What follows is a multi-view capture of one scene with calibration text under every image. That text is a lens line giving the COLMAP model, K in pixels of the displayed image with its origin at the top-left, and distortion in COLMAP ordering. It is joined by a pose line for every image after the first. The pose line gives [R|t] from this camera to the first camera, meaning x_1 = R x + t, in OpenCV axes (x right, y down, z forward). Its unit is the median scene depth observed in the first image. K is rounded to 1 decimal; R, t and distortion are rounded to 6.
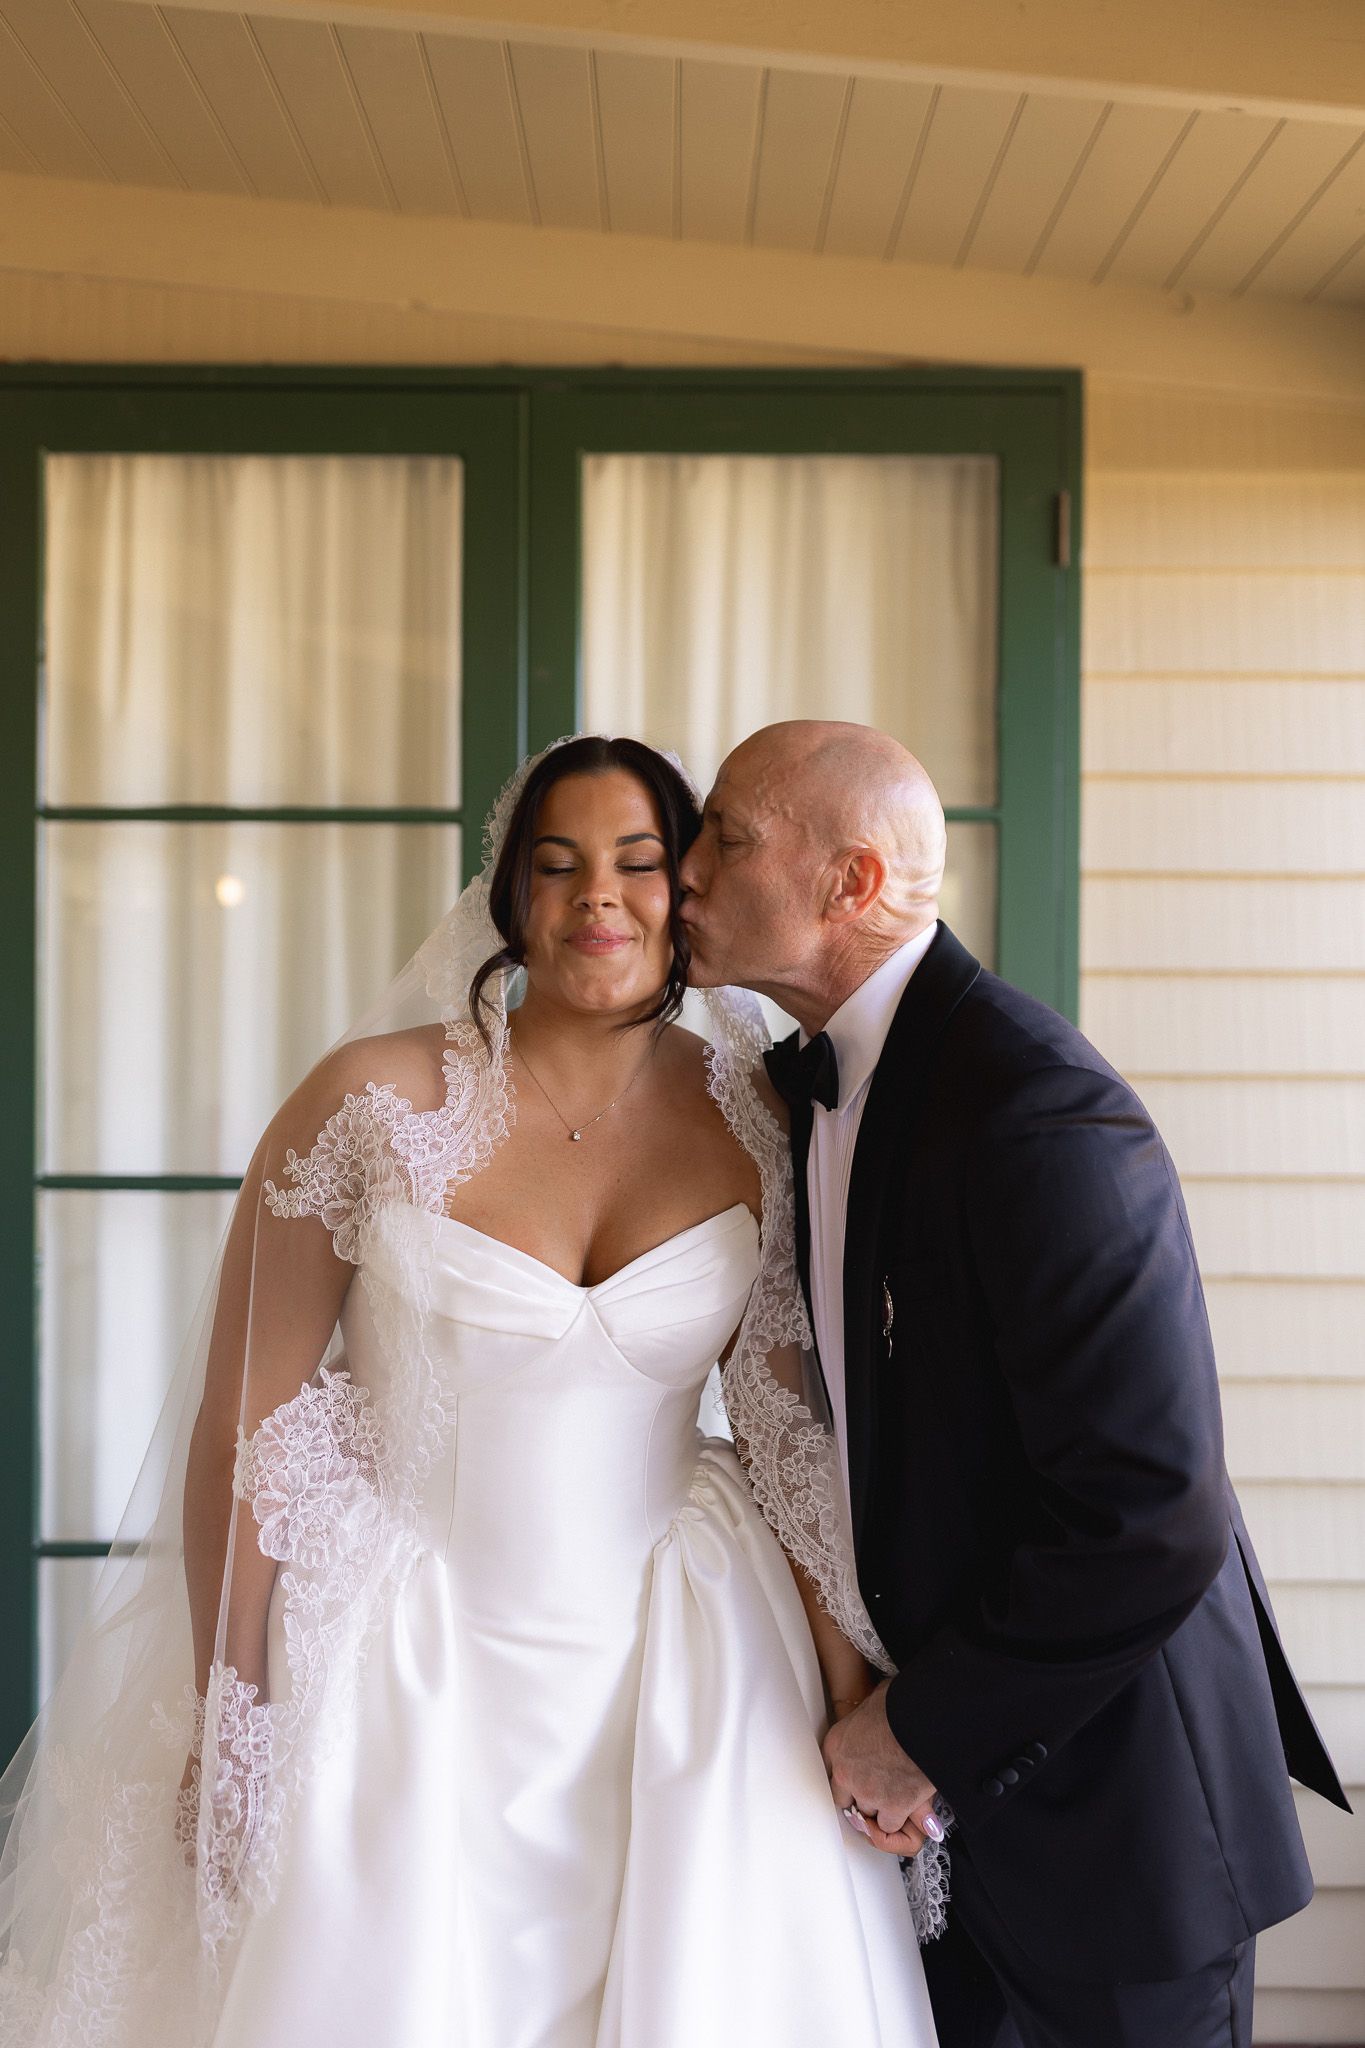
lens RADIAL K [[2378.0, 0, 679.1], [0, 2378.0, 1113.2], [0, 0, 1]] dist [0.002597, 0.028531]
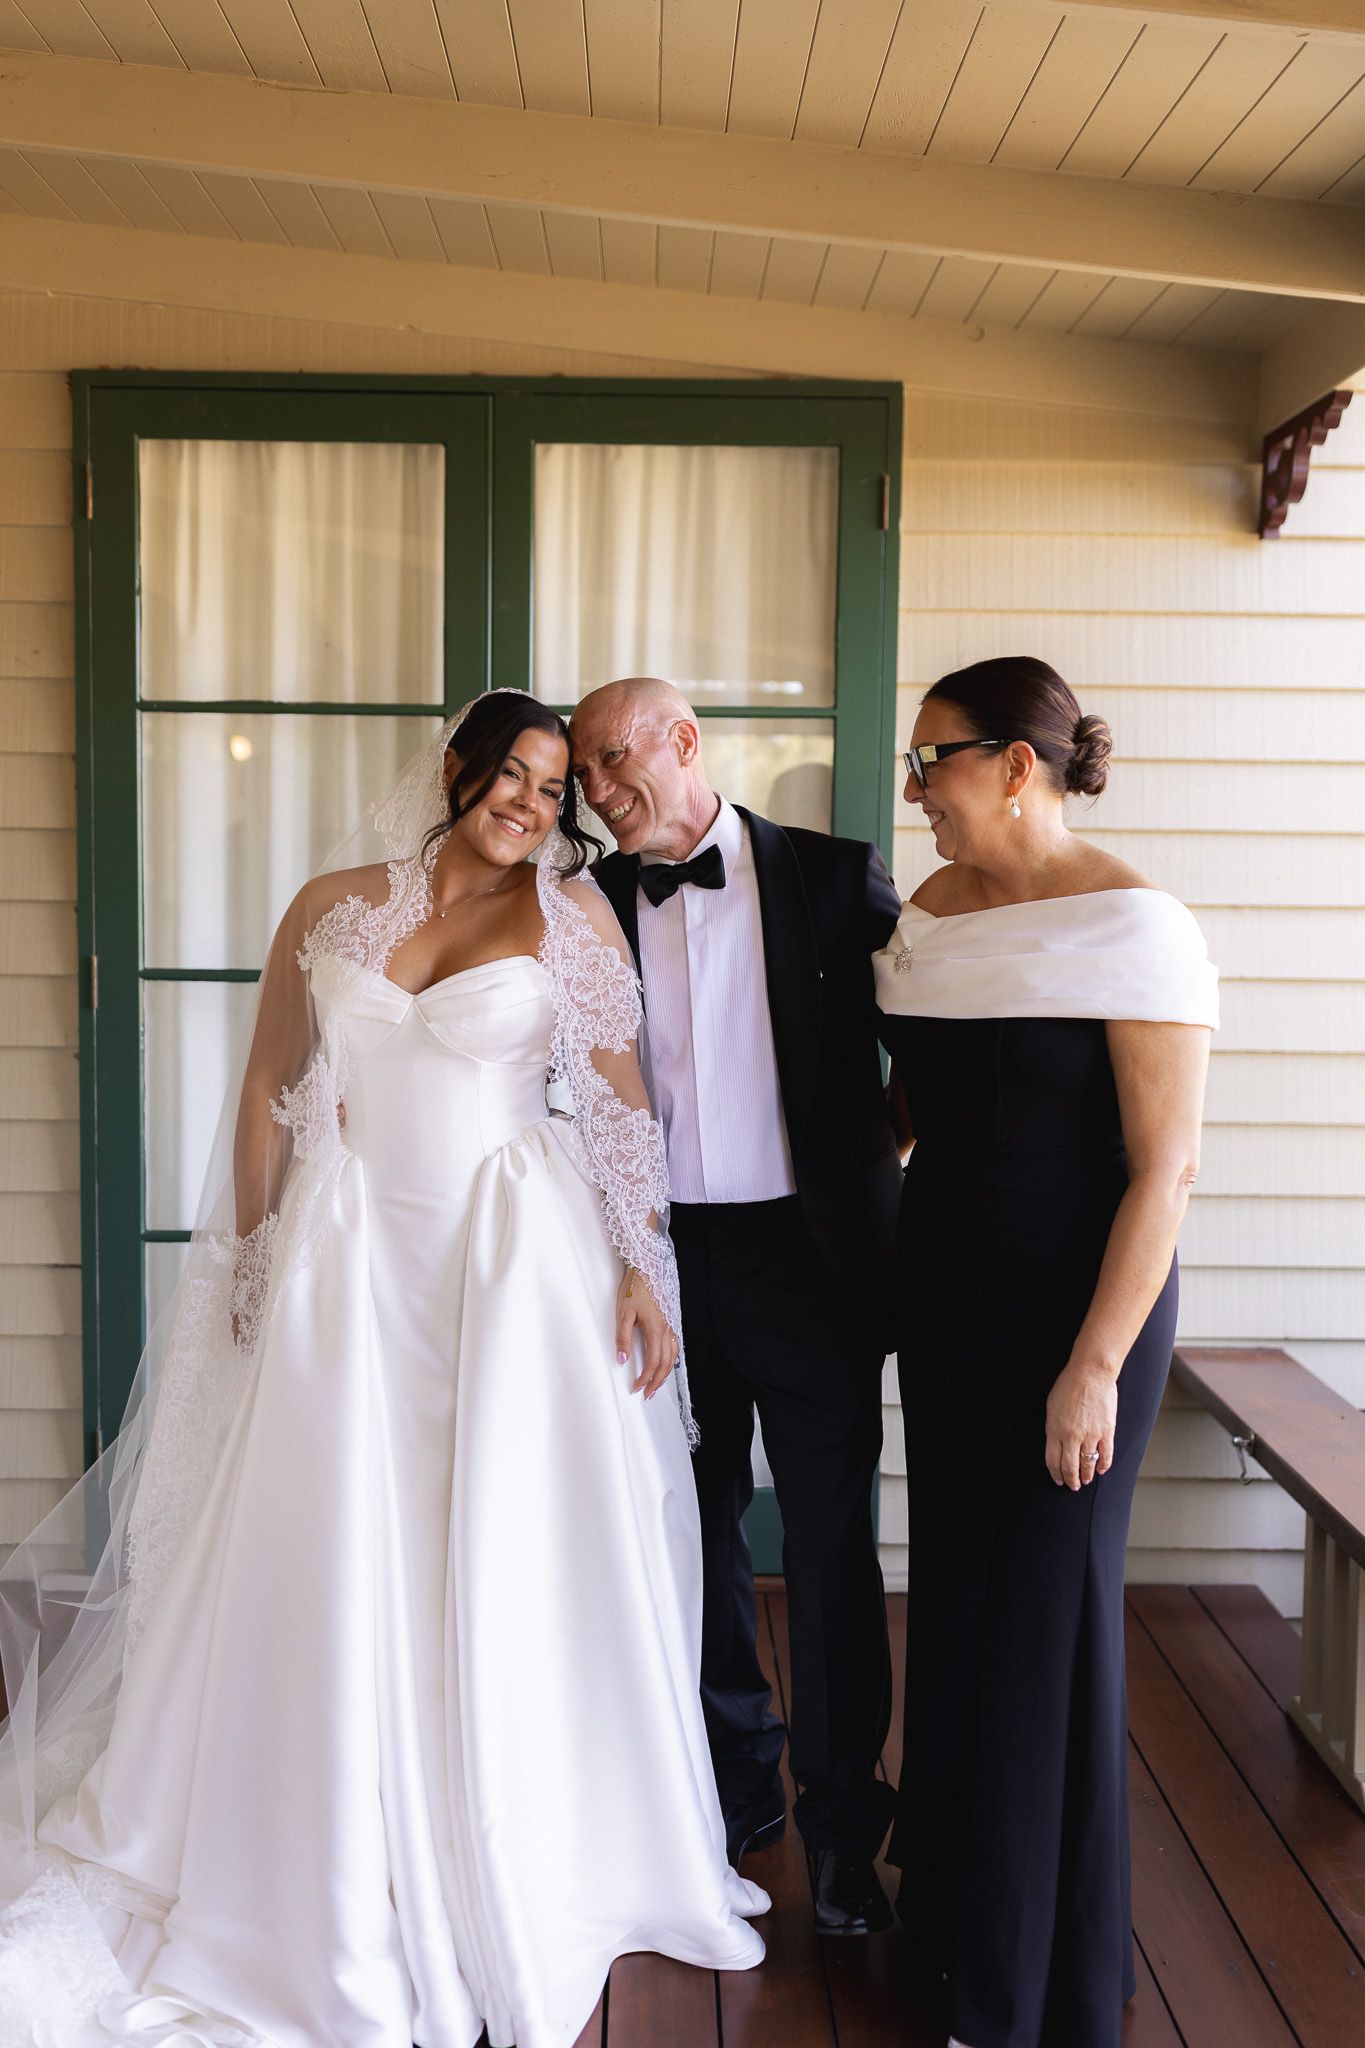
lens RADIAL K [[2043.3, 0, 663.1], [0, 2043.3, 1060.9], [0, 0, 1]] dist [0.016092, 0.008043]
pose [[0.999949, 0.008088, 0.006066, 0.029054], [-0.008433, 0.998213, 0.059163, 0.005561], [-0.005576, -0.059211, 0.998230, -0.186924]]
